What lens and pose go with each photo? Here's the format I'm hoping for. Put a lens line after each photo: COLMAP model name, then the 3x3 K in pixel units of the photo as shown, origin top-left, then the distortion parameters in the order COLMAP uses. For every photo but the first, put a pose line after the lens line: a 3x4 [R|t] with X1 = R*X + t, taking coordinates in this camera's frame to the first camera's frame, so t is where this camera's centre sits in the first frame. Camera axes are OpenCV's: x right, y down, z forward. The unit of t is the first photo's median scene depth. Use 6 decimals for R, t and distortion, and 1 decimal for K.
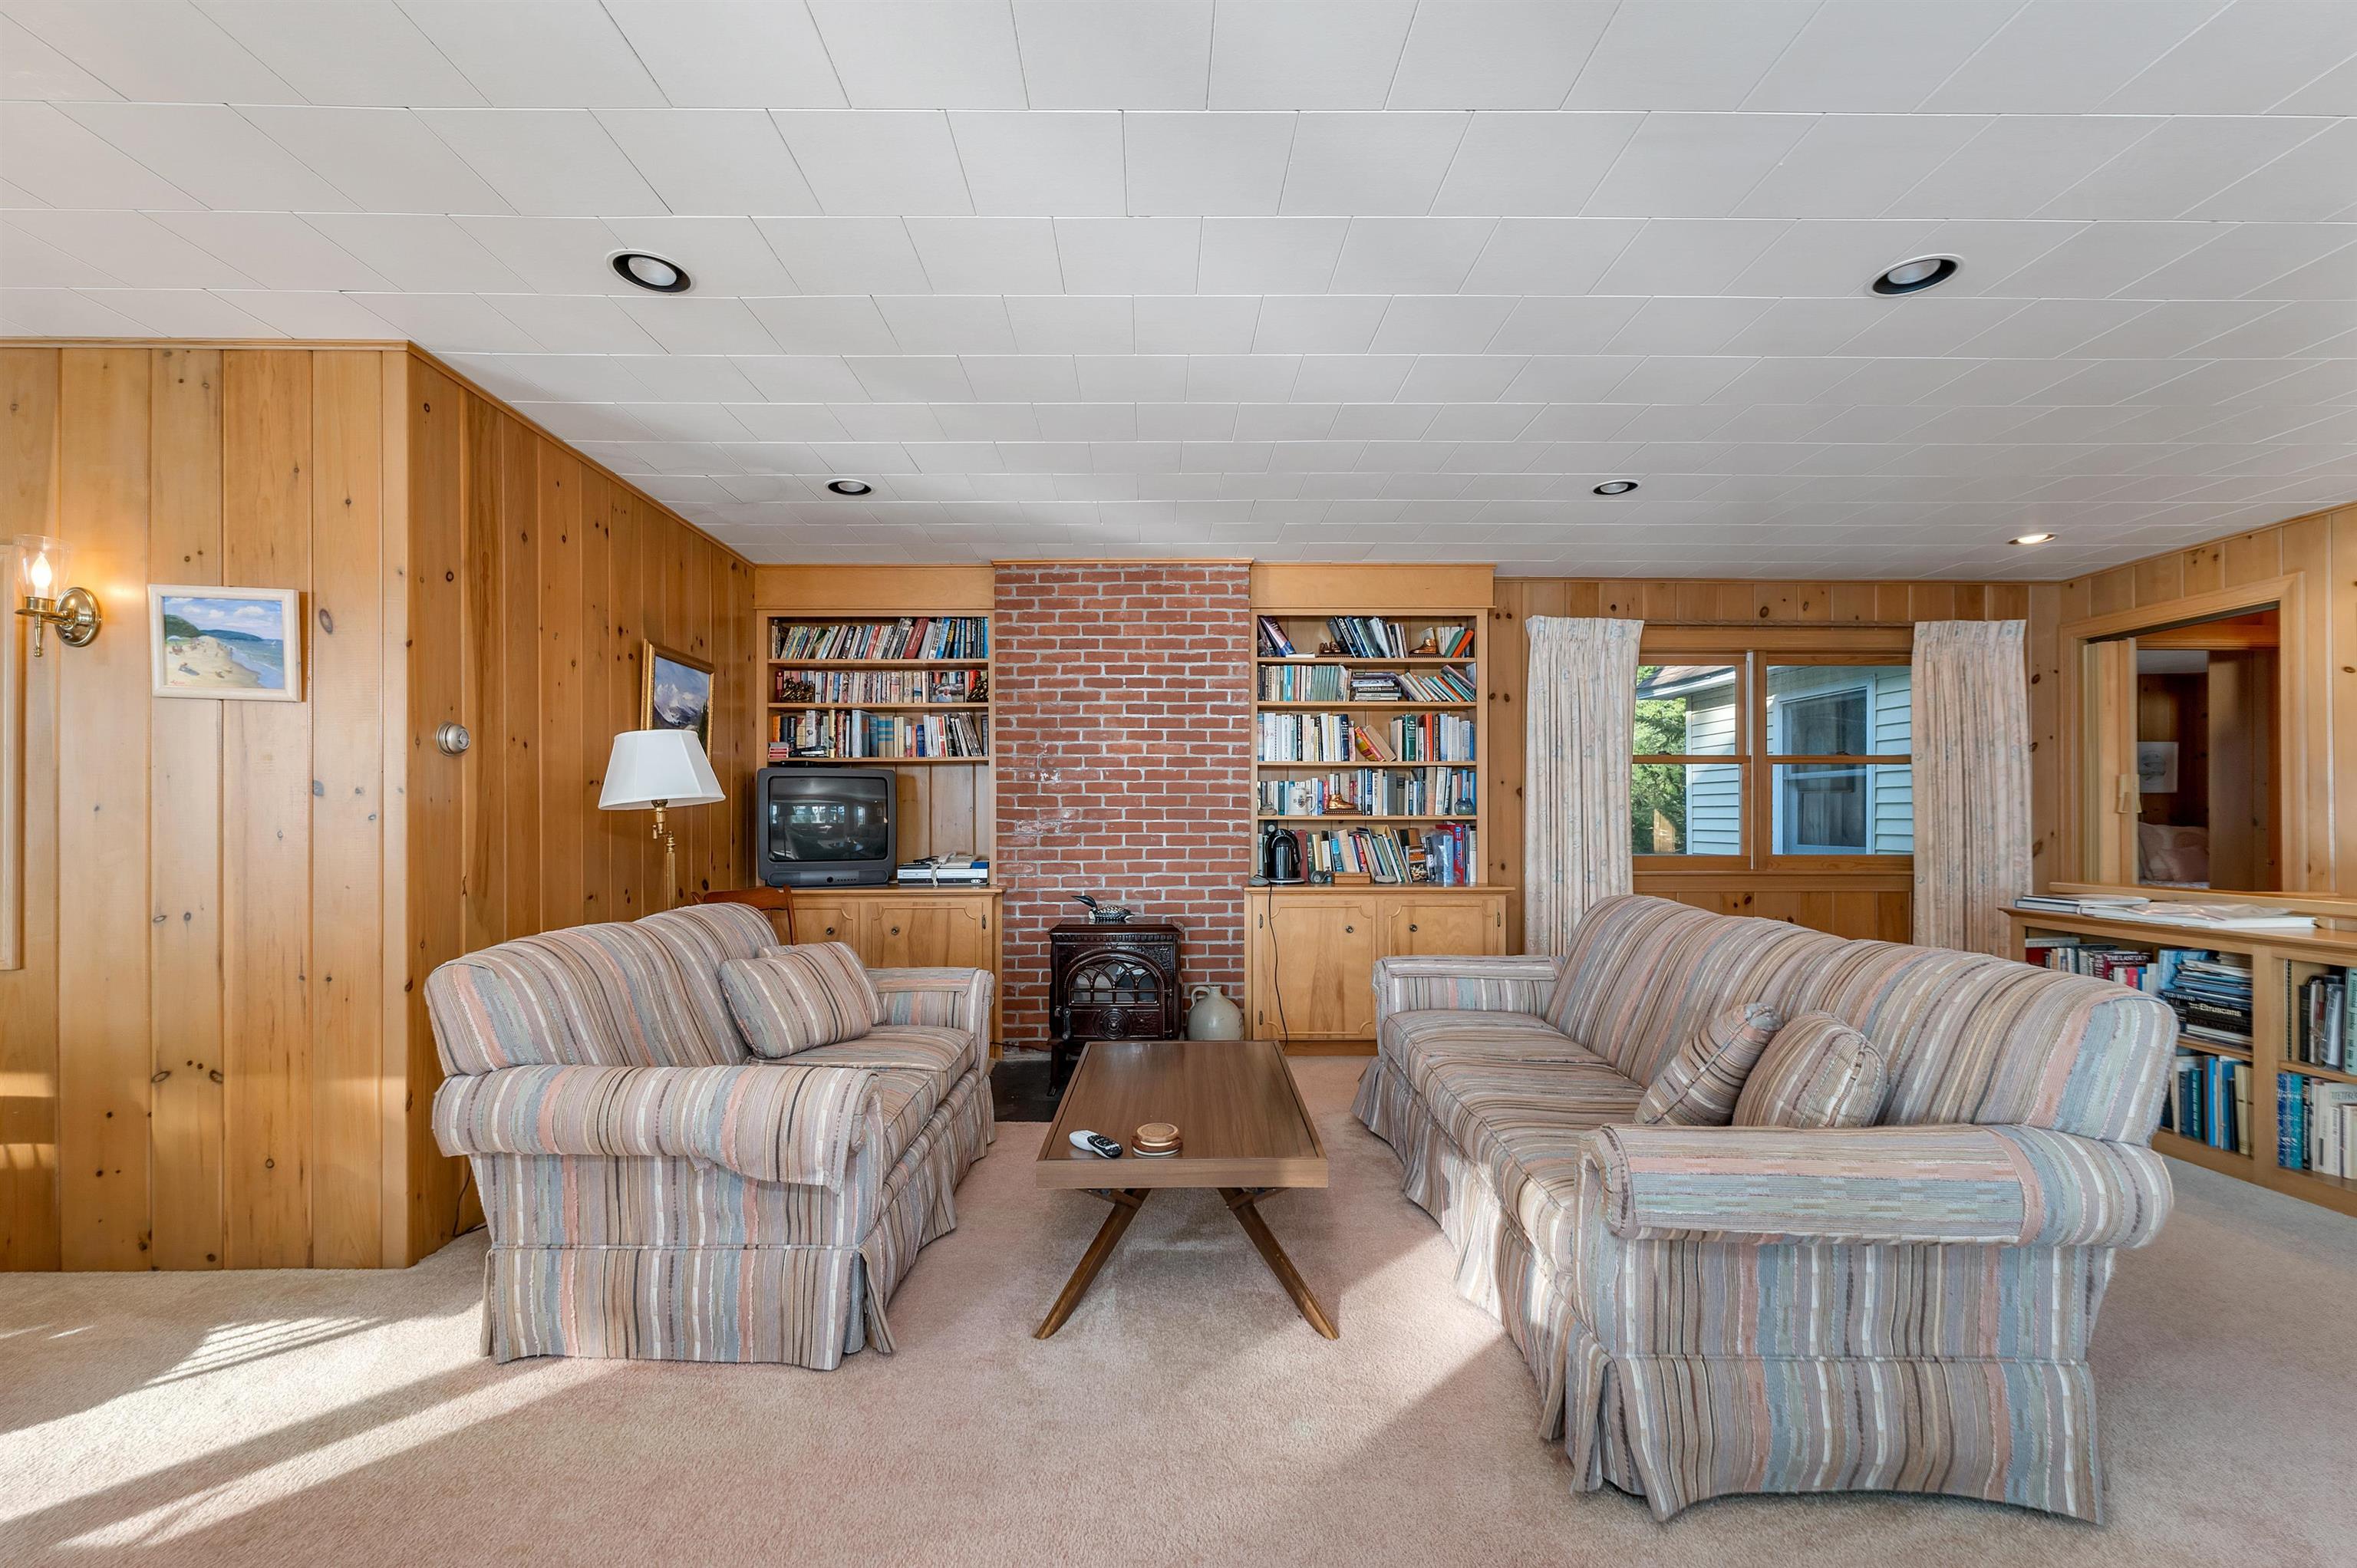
lens RADIAL K [[1005.7, 0, 1167.8], [0, 1005.7, 814.1], [0, 0, 1]] dist [0.004647, -0.000687]
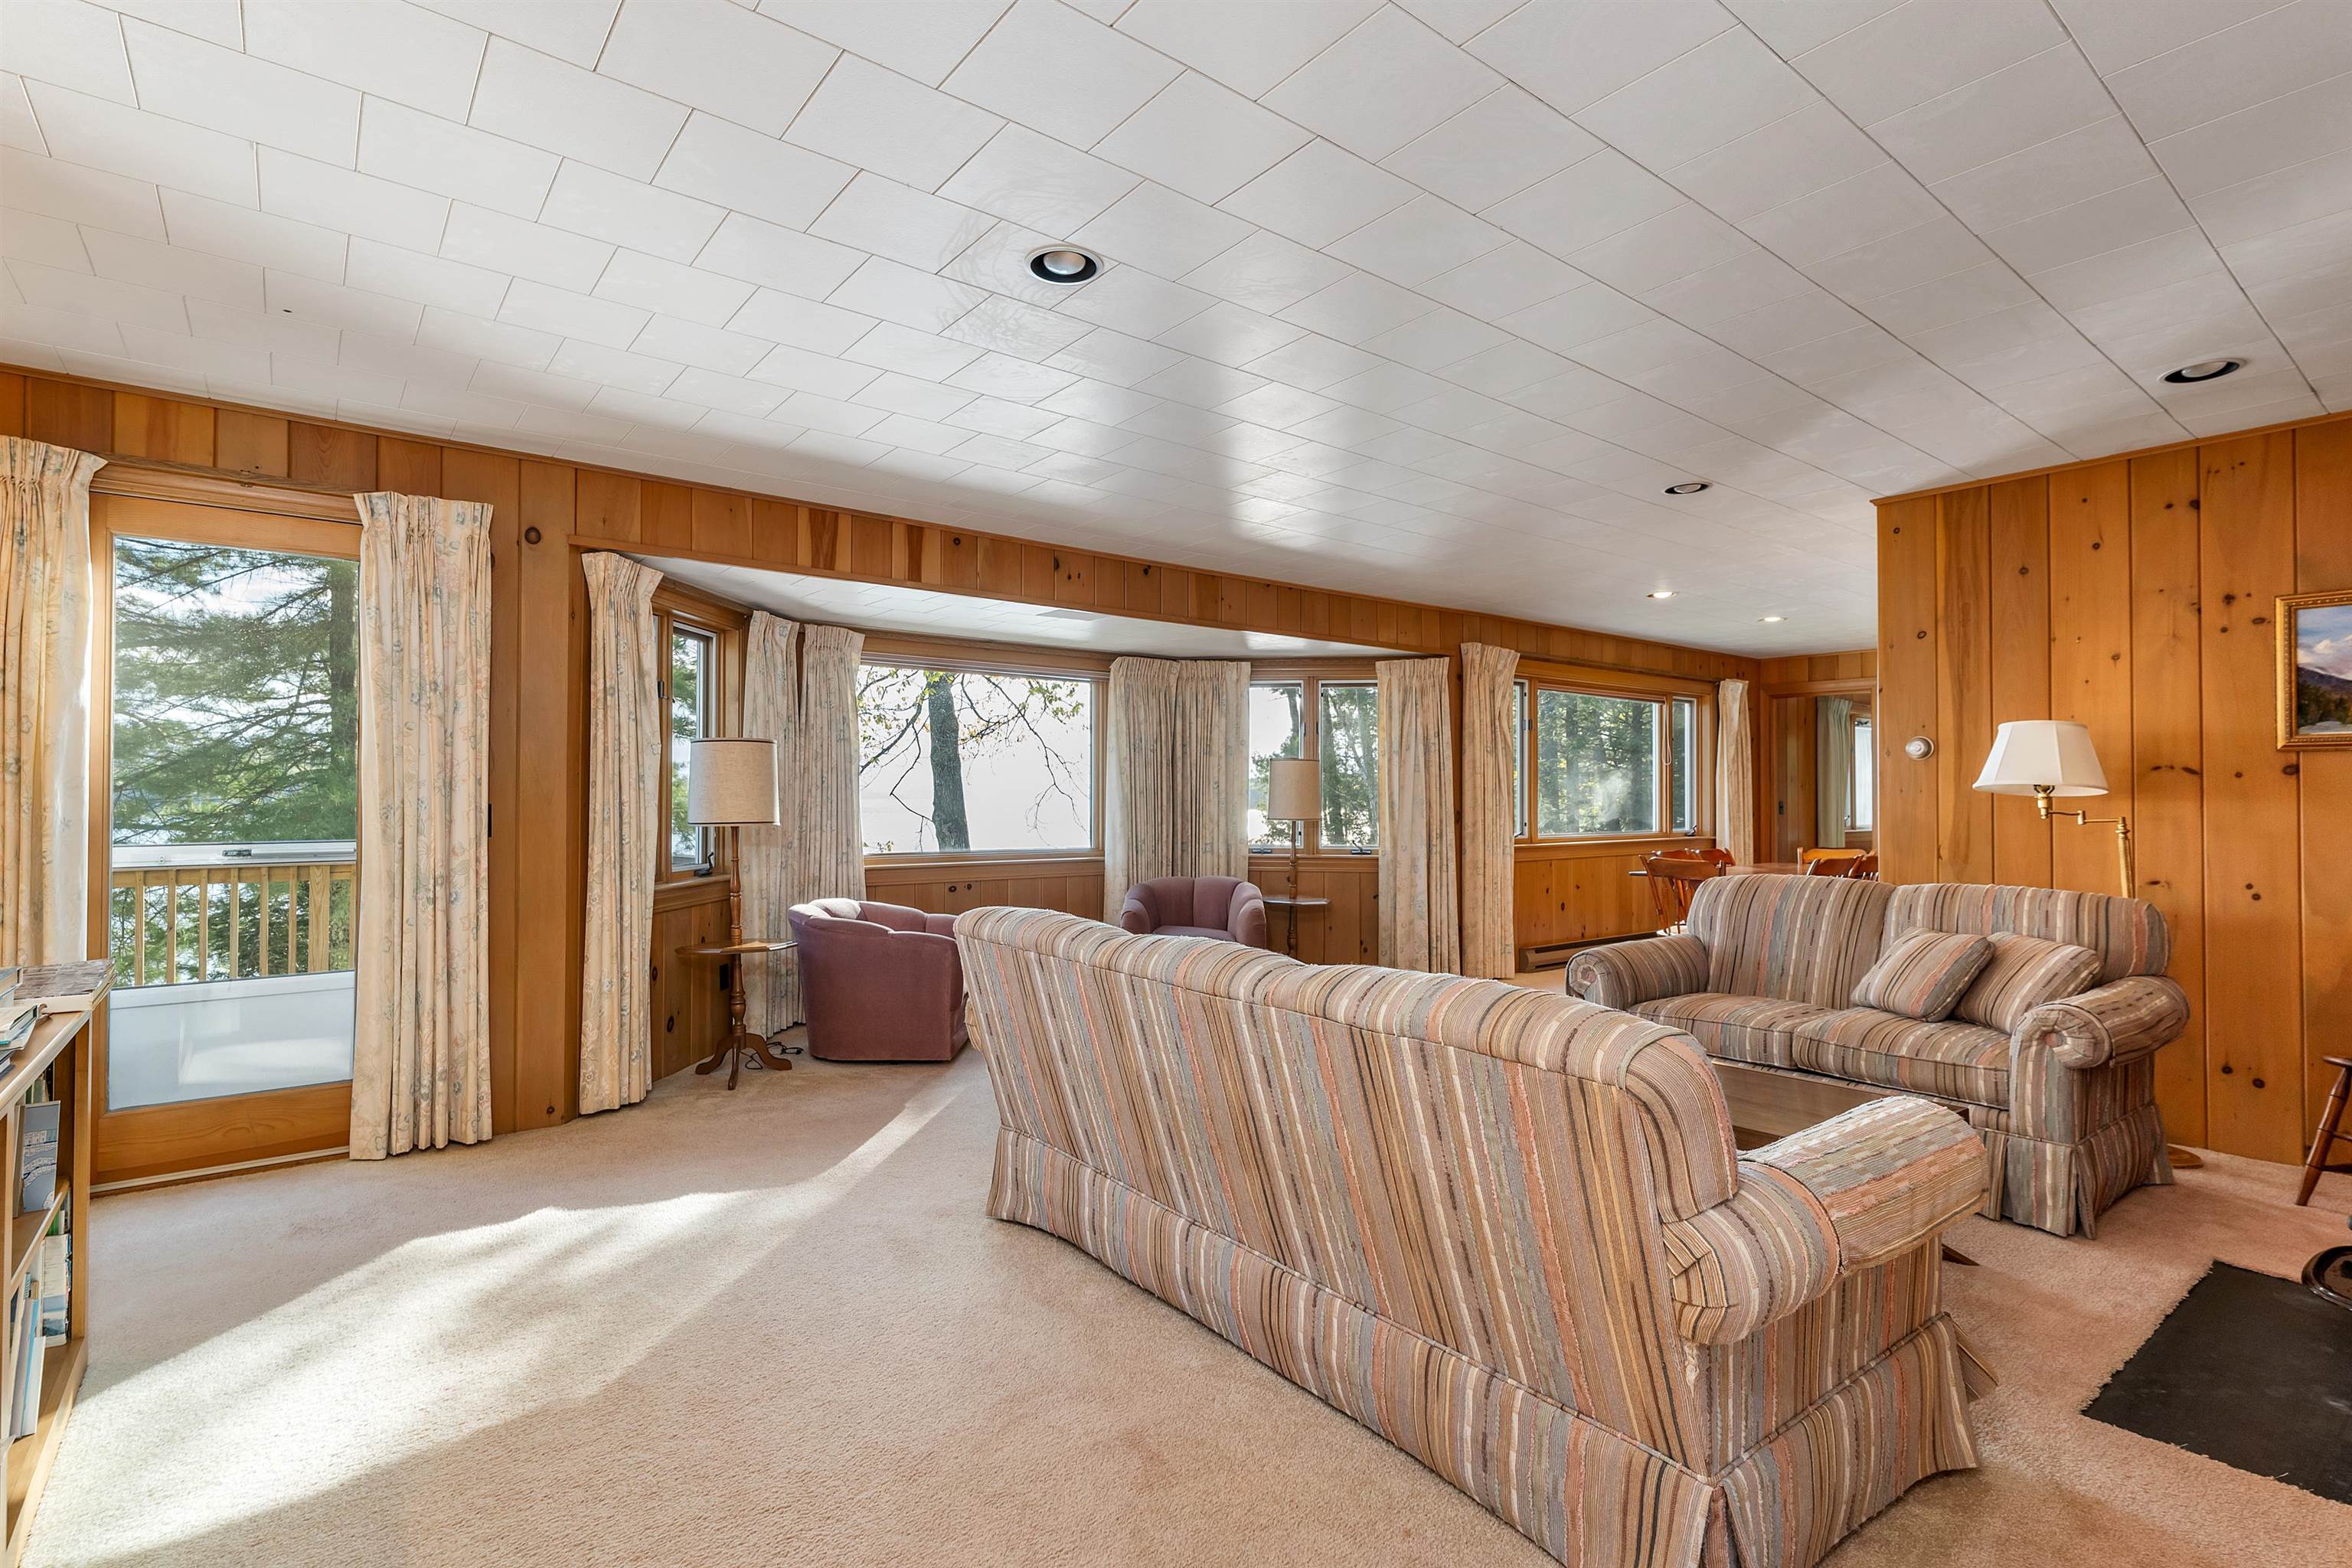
lens RADIAL K [[1092.6, 0, 1175.3], [0, 1092.6, 788.5], [0, 0, 1]] dist [-0.000377, 0.000071]
pose [[-0.796183, -0.004585, -0.605038, 0.619474], [0.003727, 0.999915, -0.012482, -0.001107], [0.605044, -0.012193, -0.796098, 0.920924]]
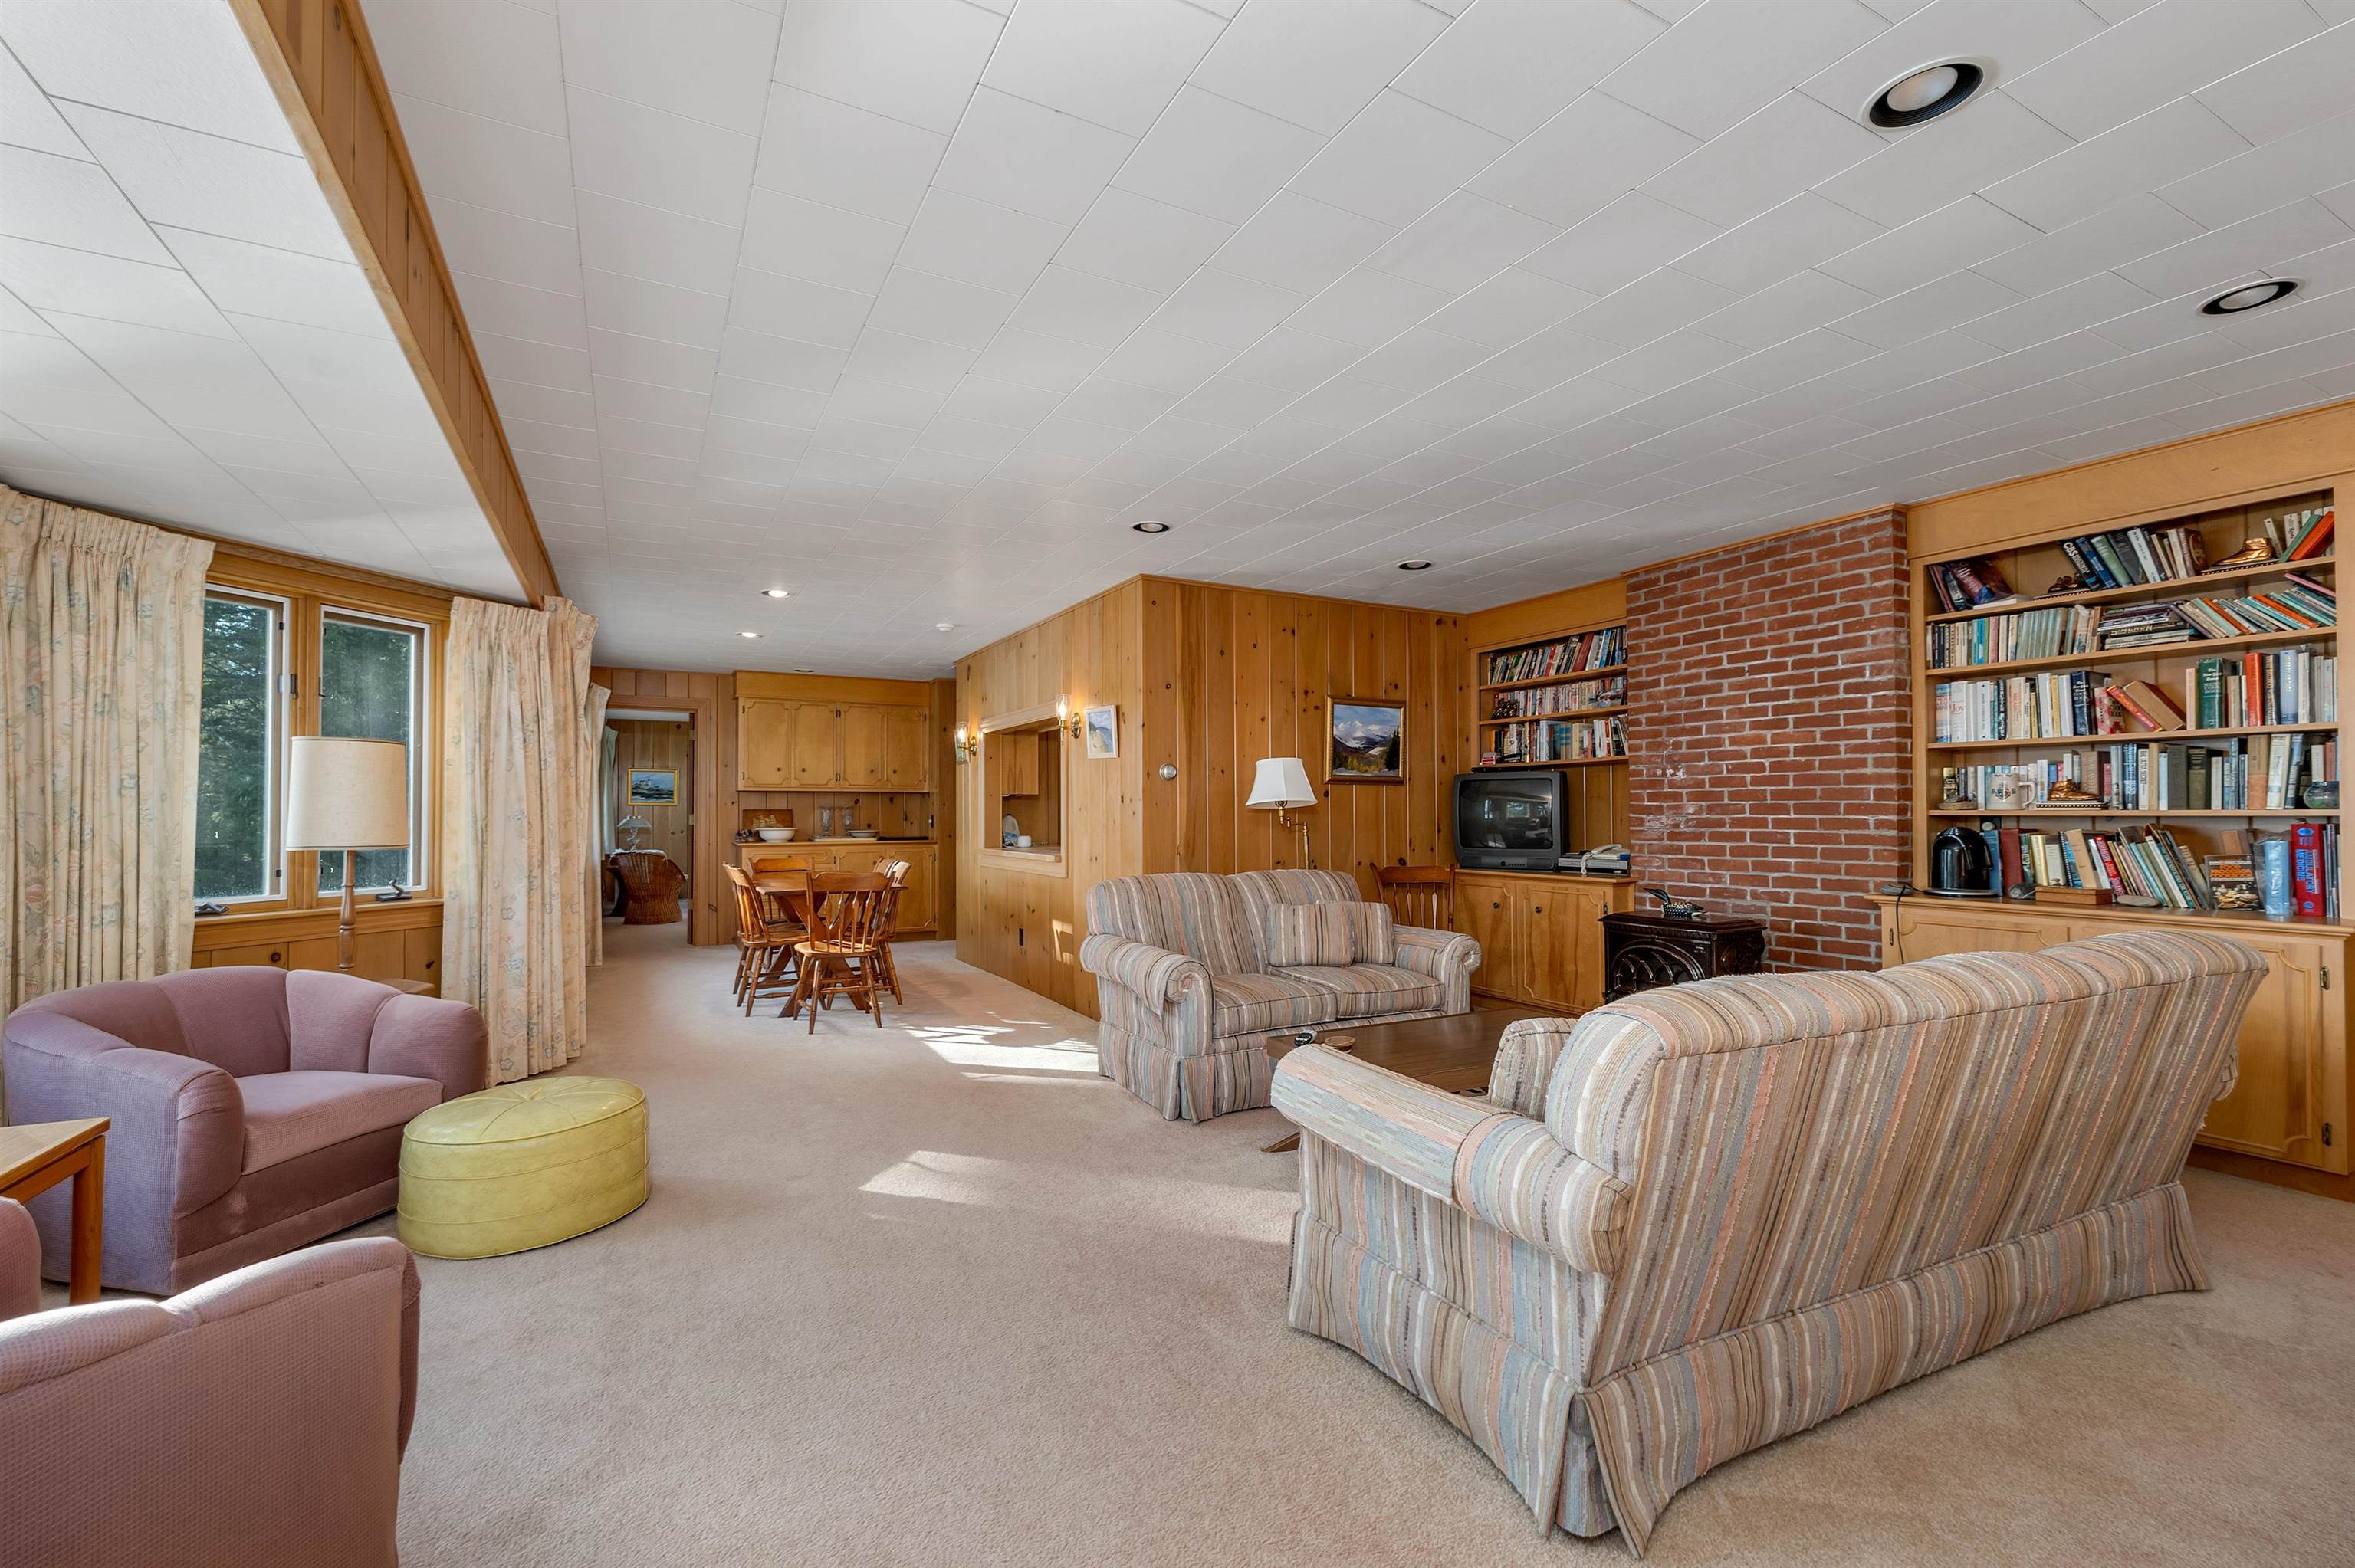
lens RADIAL K [[995.8, 0, 1138.0], [0, 995.8, 796.0], [0, 0, 1]] dist [0.003047, -0.000514]
pose [[0.440635, -0.013958, -0.897578, 0.545265], [0.004898, 0.999902, -0.013144, -0.002794], [0.897673, 0.001395, 0.440660, 0.070876]]
